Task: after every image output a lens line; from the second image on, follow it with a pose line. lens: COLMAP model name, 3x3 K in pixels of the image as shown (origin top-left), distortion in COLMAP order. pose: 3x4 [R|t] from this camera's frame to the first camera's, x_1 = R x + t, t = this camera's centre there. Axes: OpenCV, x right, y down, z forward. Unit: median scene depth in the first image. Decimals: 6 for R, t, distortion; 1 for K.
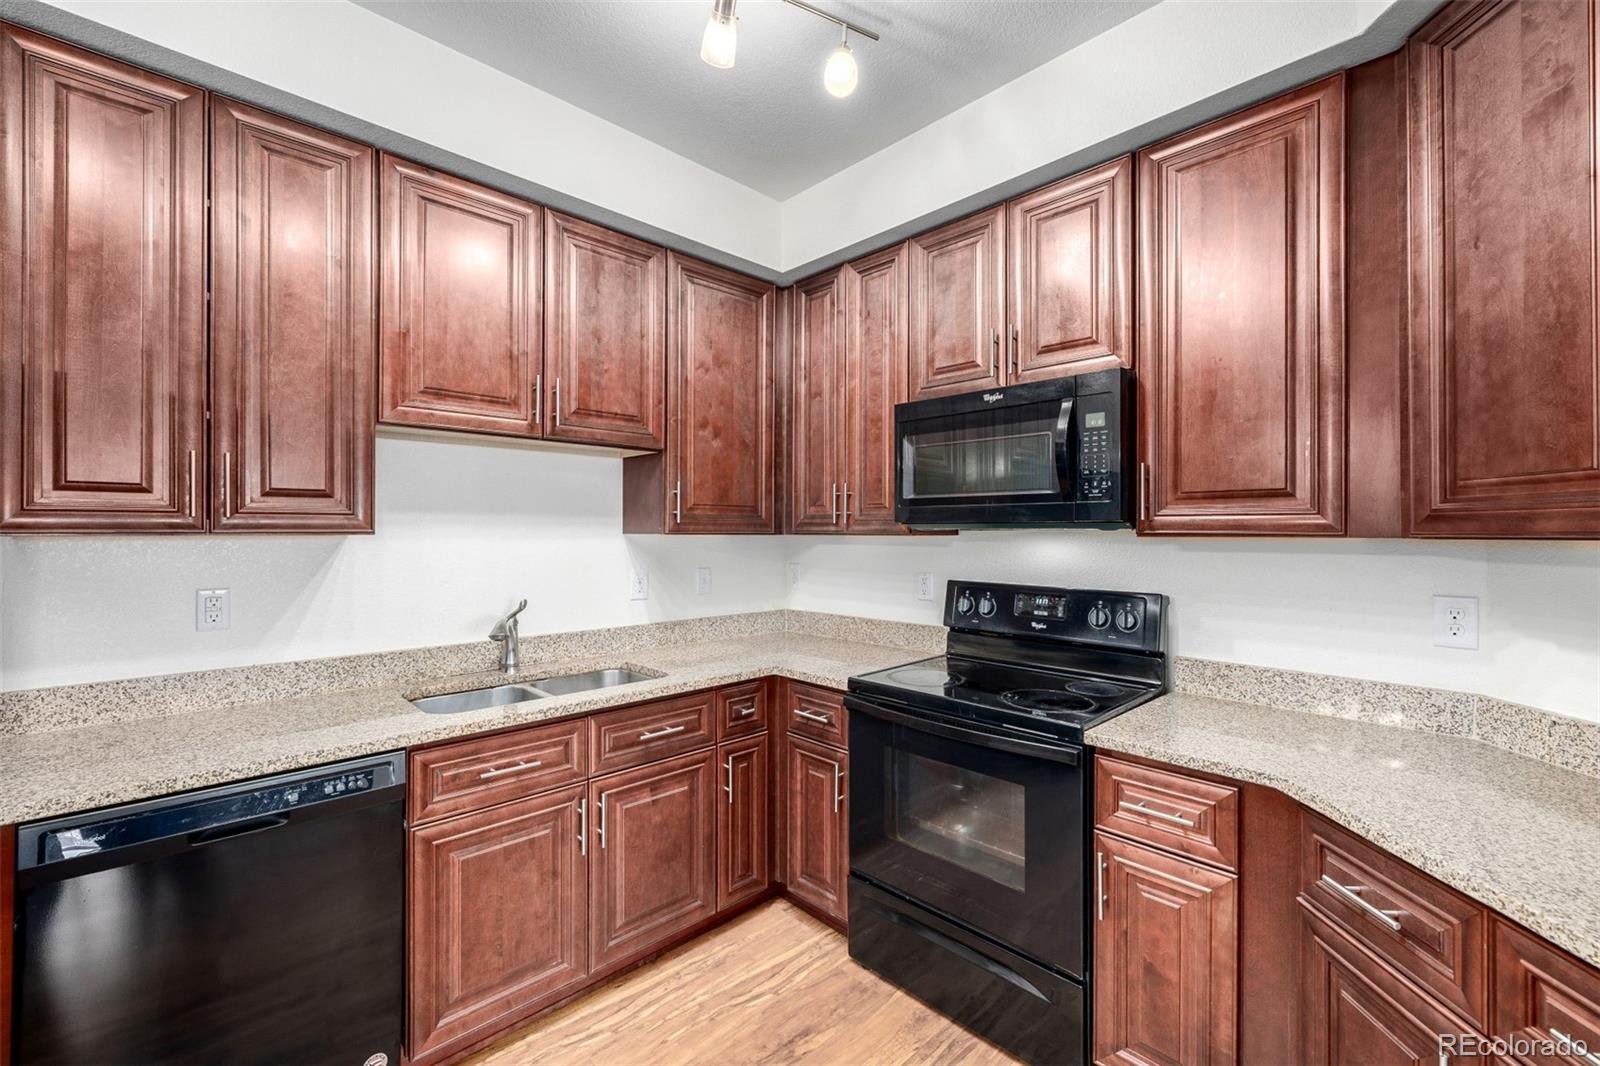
lens RADIAL K [[669.7, 0, 801.8], [0, 669.7, 528.8], [0, 0, 1]] dist [0.001391, -0.000051]
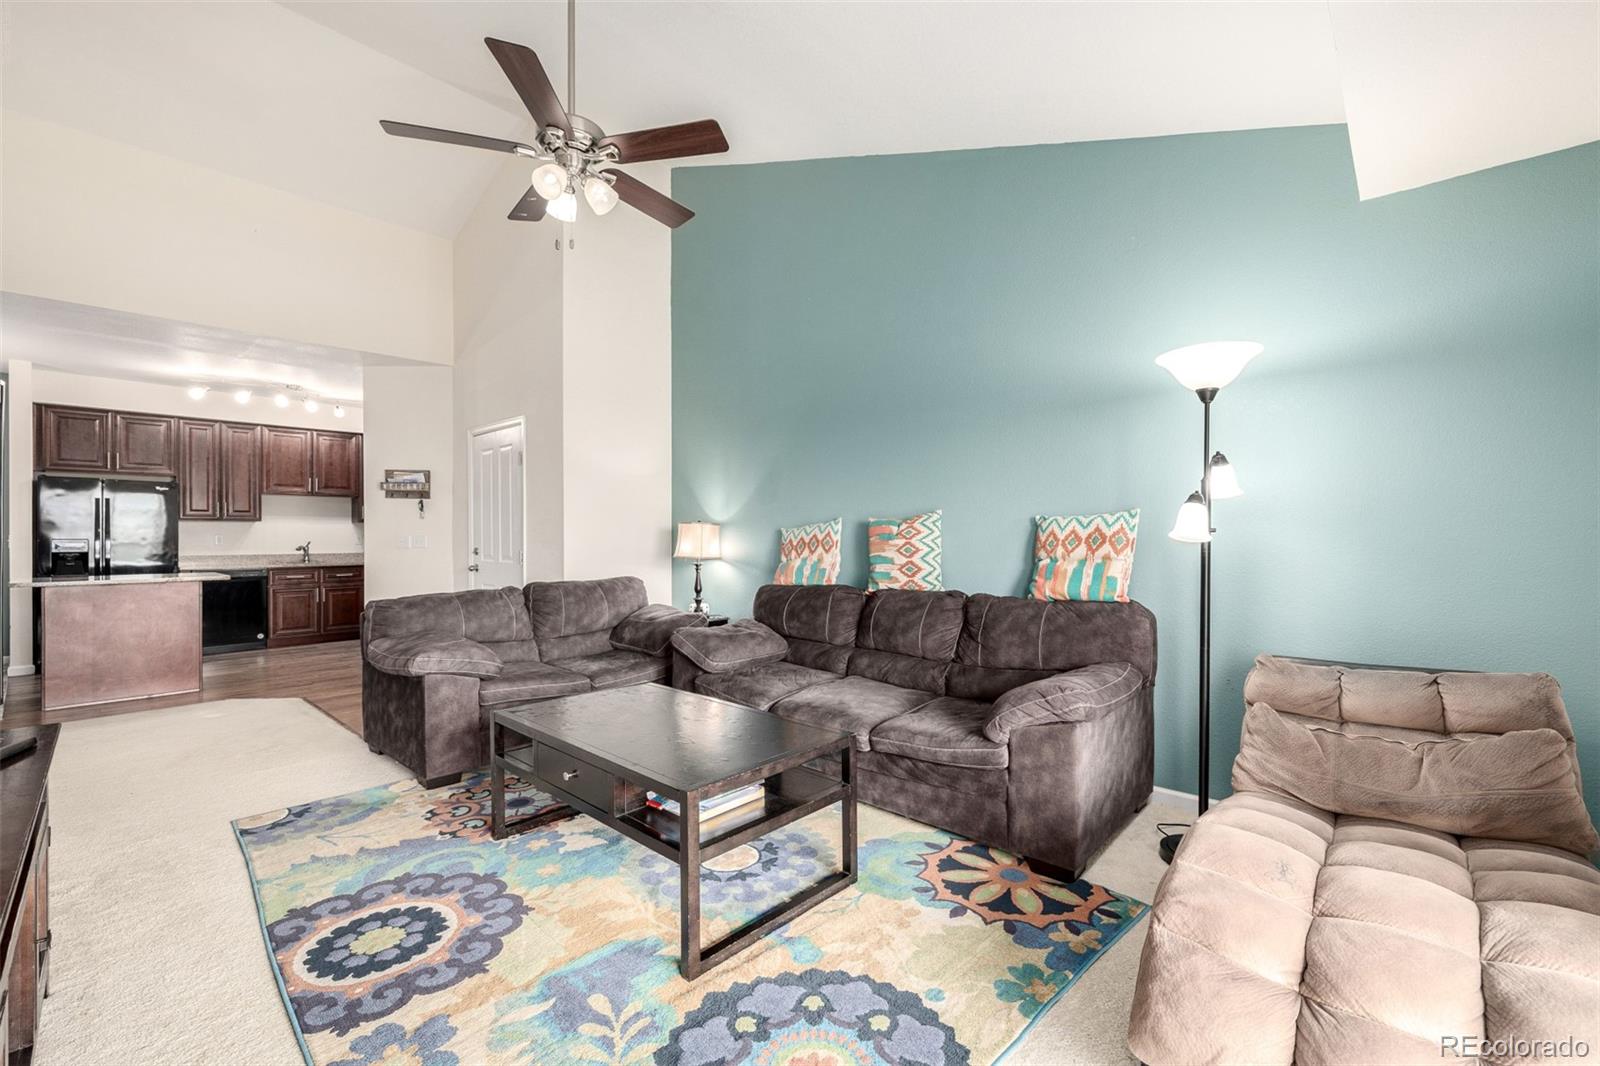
lens RADIAL K [[669.7, 0, 799.9], [0, 669.7, 530.3], [0, 0, 1]] dist [0.001391, -0.000051]
pose [[0.997998, -0.005356, 0.063023, 1.969220], [0.005294, 0.999985, 0.001150, 0.063619], [-0.063029, -0.000814, 0.998011, -2.714141]]
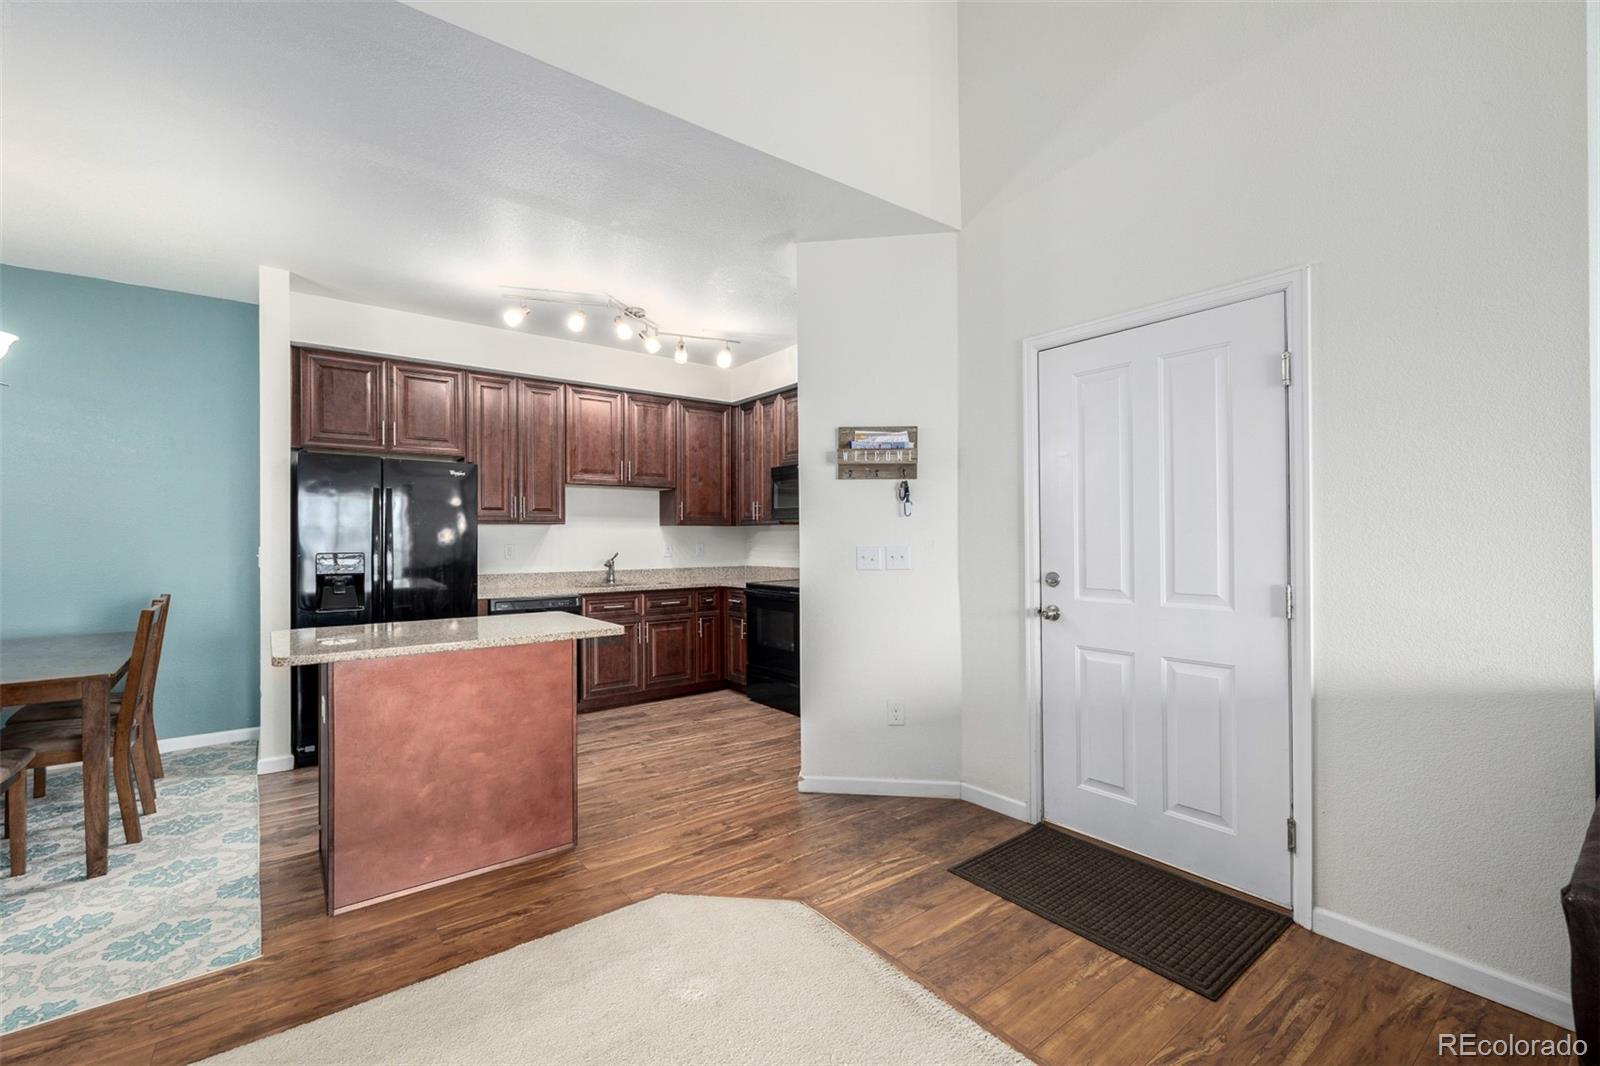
lens RADIAL K [[669.7, 0, 799.6], [0, 669.7, 535.1], [0, 0, 1]] dist [0.001391, -0.000051]
pose [[0.993697, -0.007776, -0.111828, 0.527607], [0.007754, 0.999970, -0.000629, 0.052630], [0.111829, -0.000243, 0.993727, -1.369040]]
